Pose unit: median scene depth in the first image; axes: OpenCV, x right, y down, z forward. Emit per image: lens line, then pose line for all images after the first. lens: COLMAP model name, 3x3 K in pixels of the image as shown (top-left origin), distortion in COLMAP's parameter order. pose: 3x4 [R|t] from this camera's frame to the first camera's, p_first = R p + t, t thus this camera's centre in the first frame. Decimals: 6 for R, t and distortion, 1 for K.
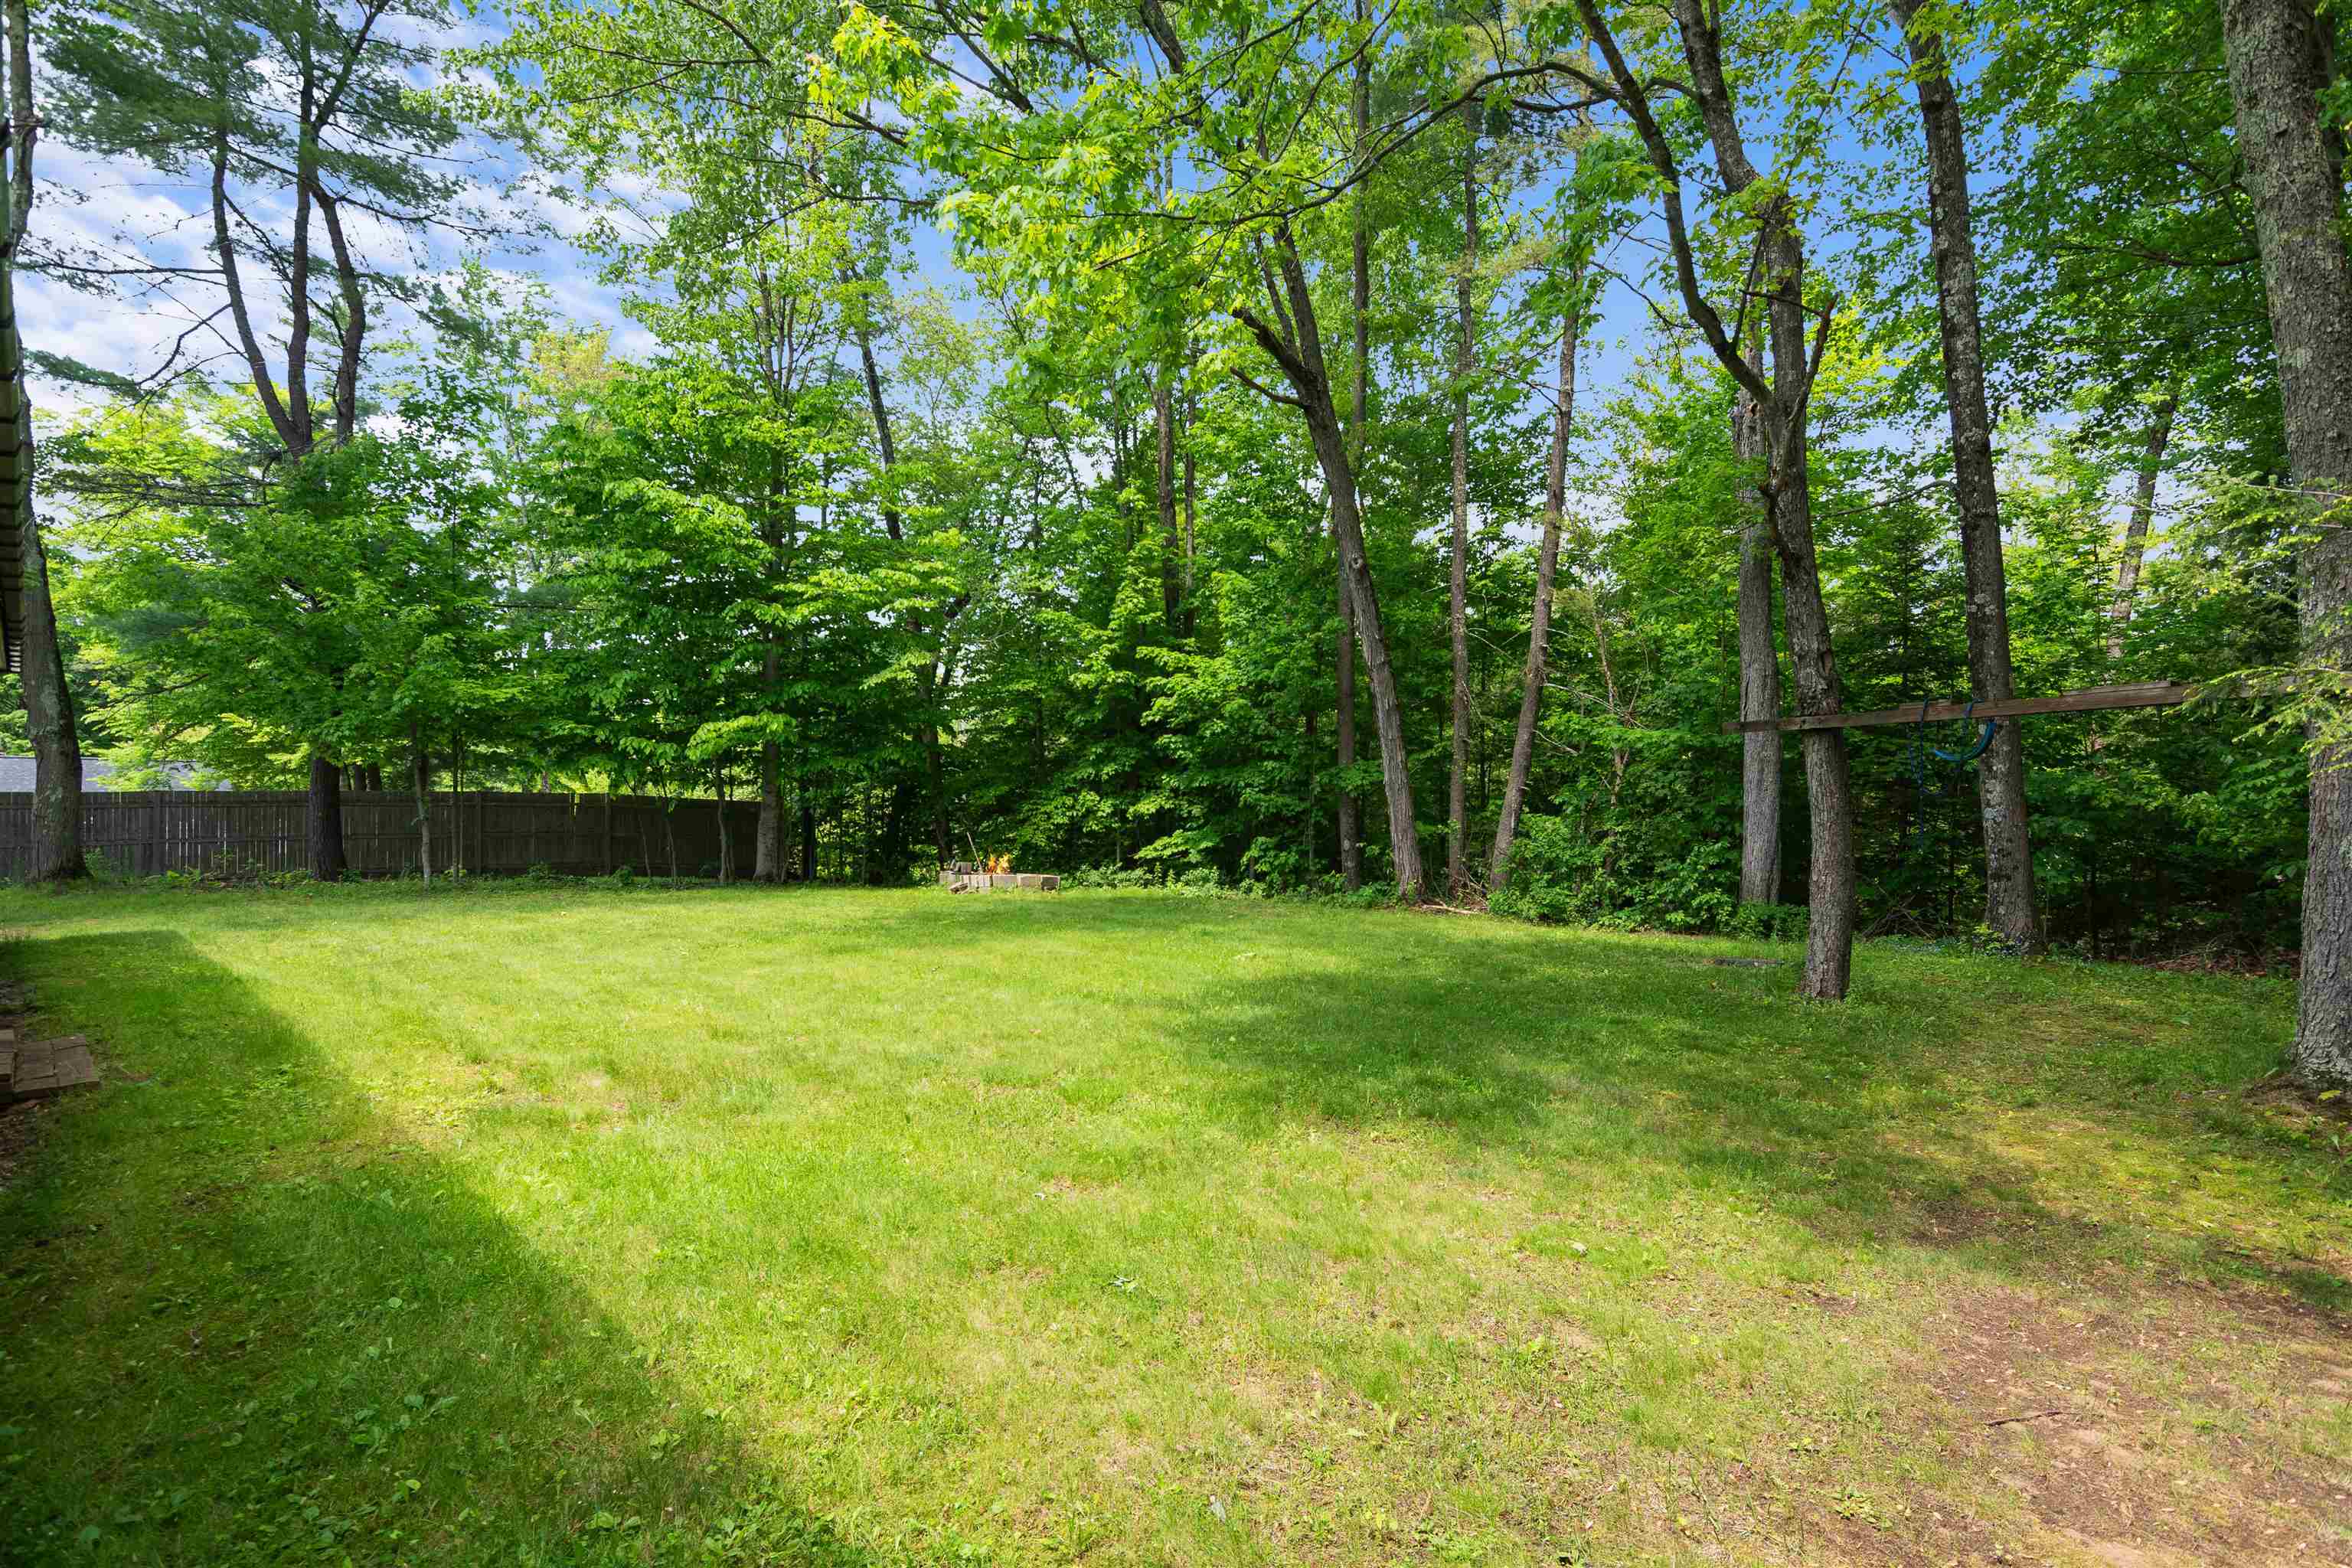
lens RADIAL K [[1146.2, 0, 1179.1], [0, 1146.2, 789.8], [0, 0, 1]] dist [-0.001623, 0.002579]
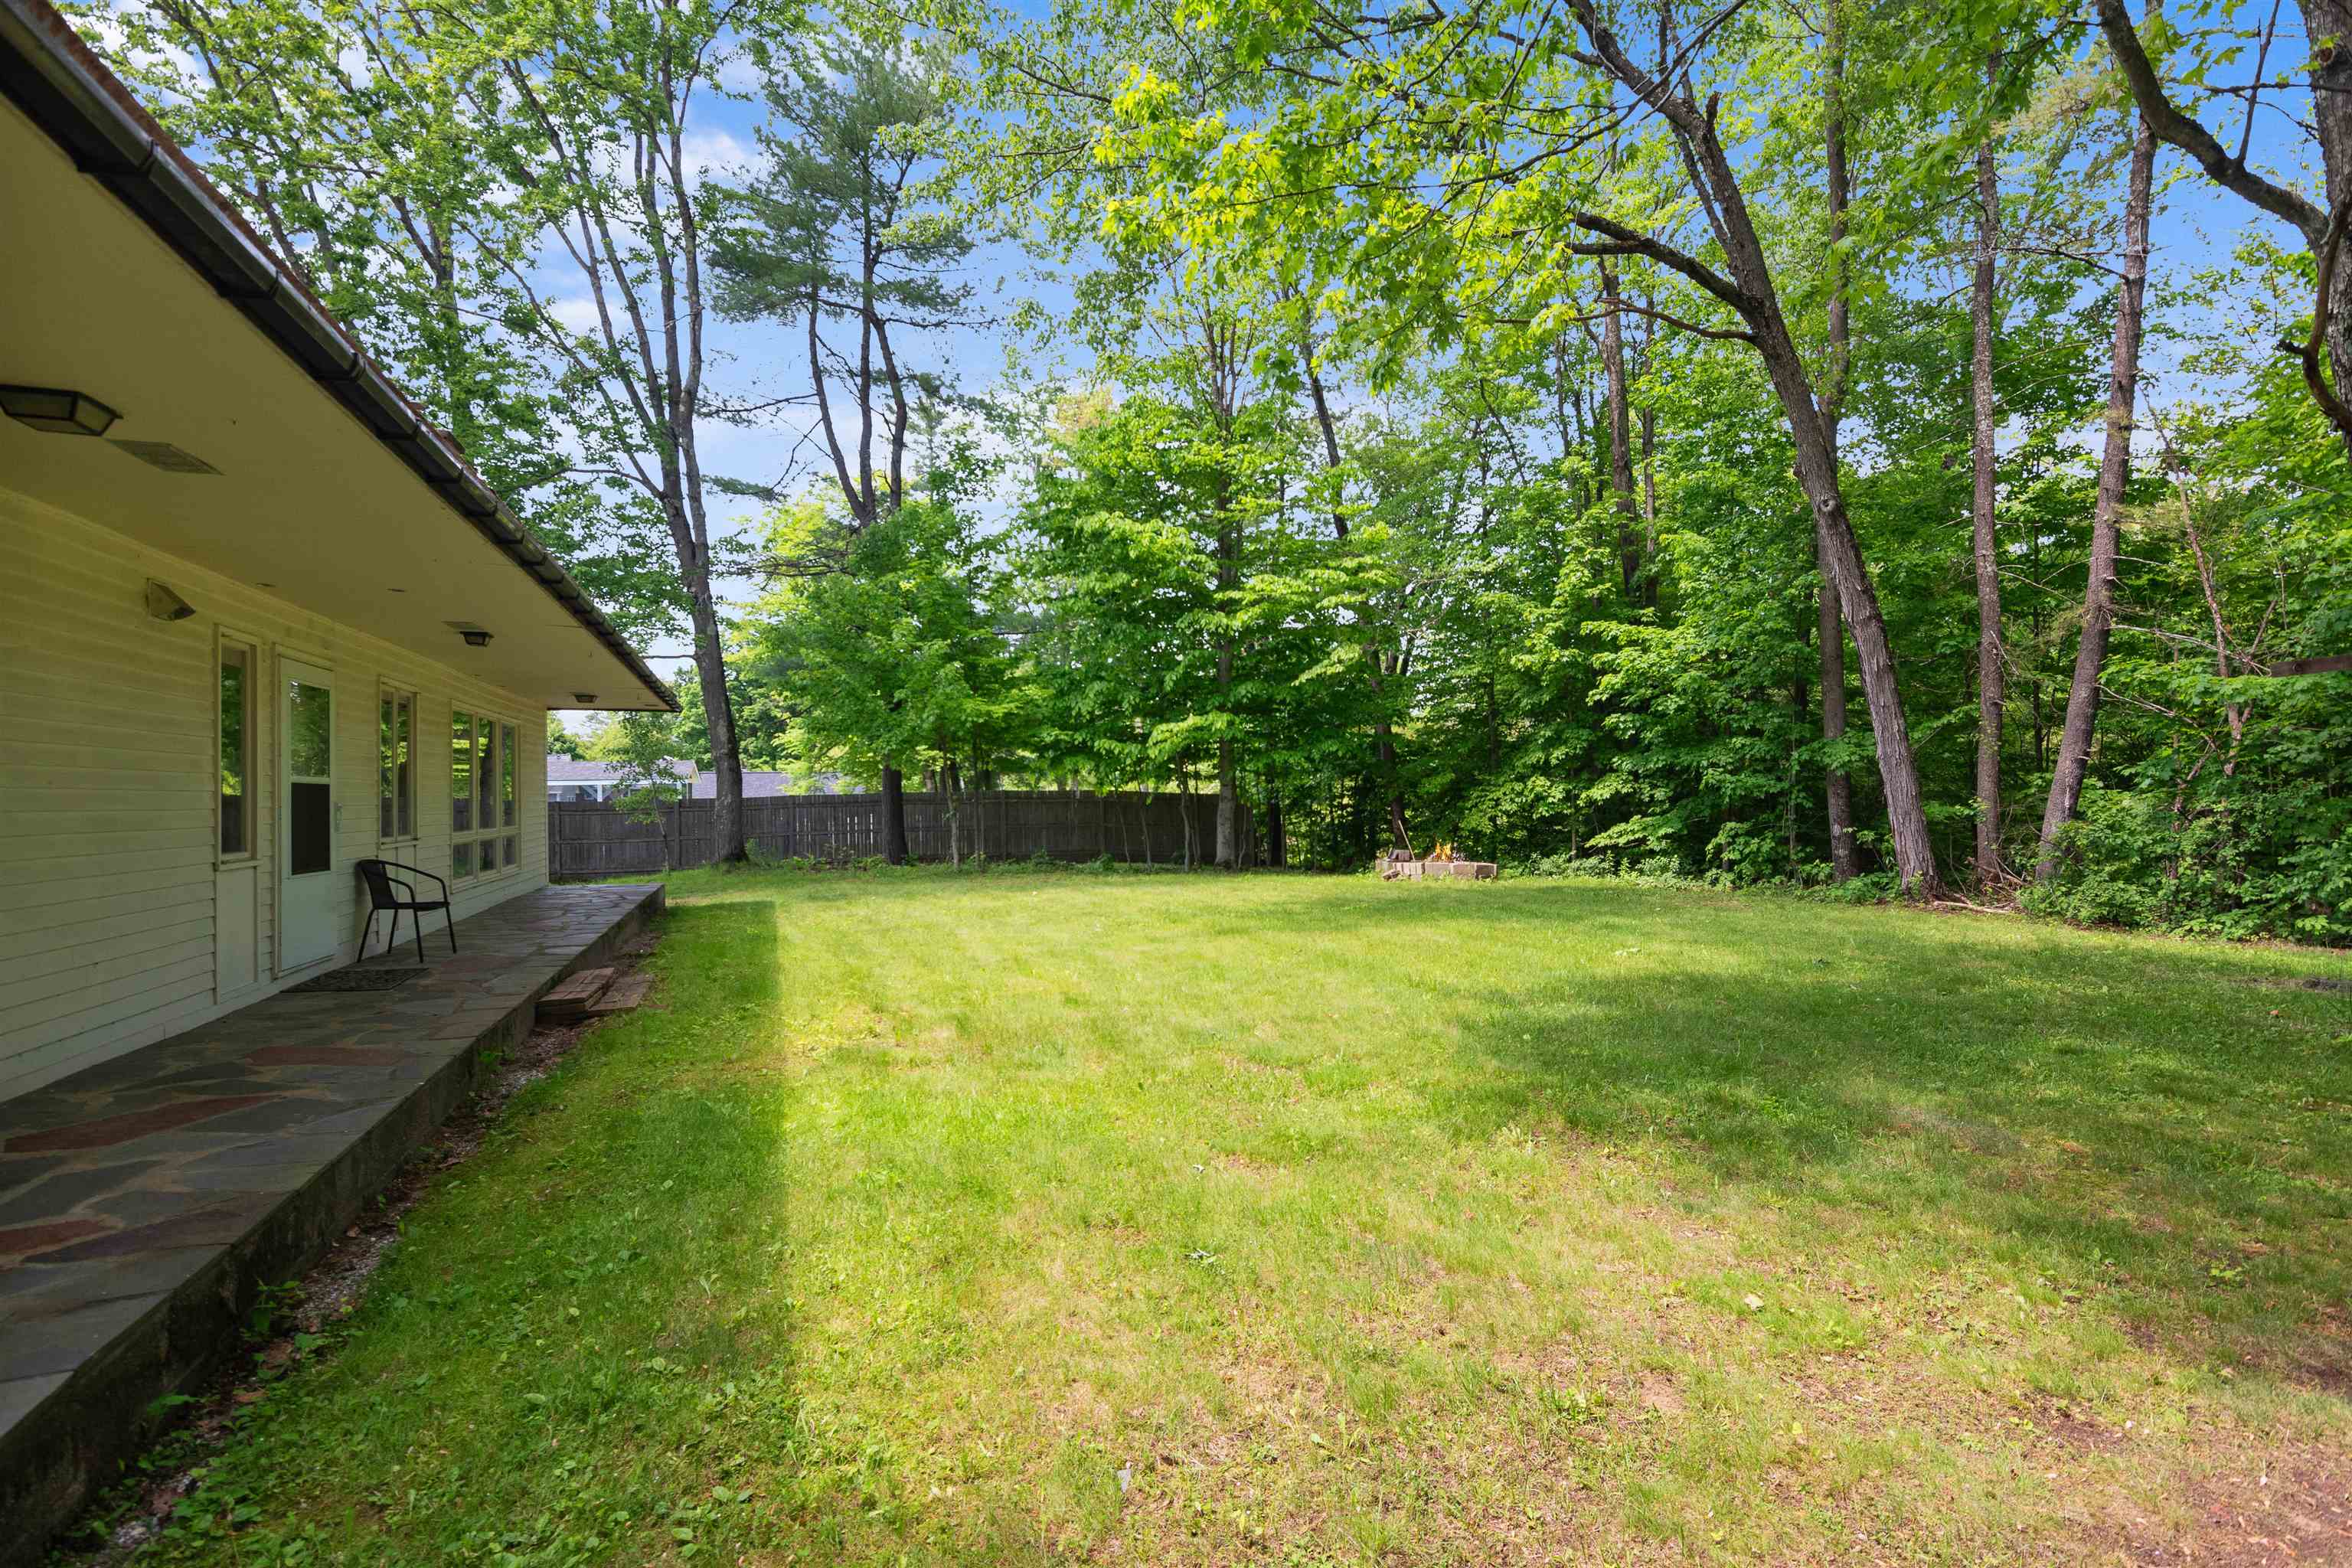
lens RADIAL K [[1146.2, 0, 1233.1], [0, 1146.2, 776.3], [0, 0, 1]] dist [-0.001623, 0.002579]
pose [[0.904794, -0.027040, -0.424989, 0.116043], [0.026327, 0.999625, -0.007550, 0.001990], [0.425034, -0.004357, 0.905167, 0.022462]]
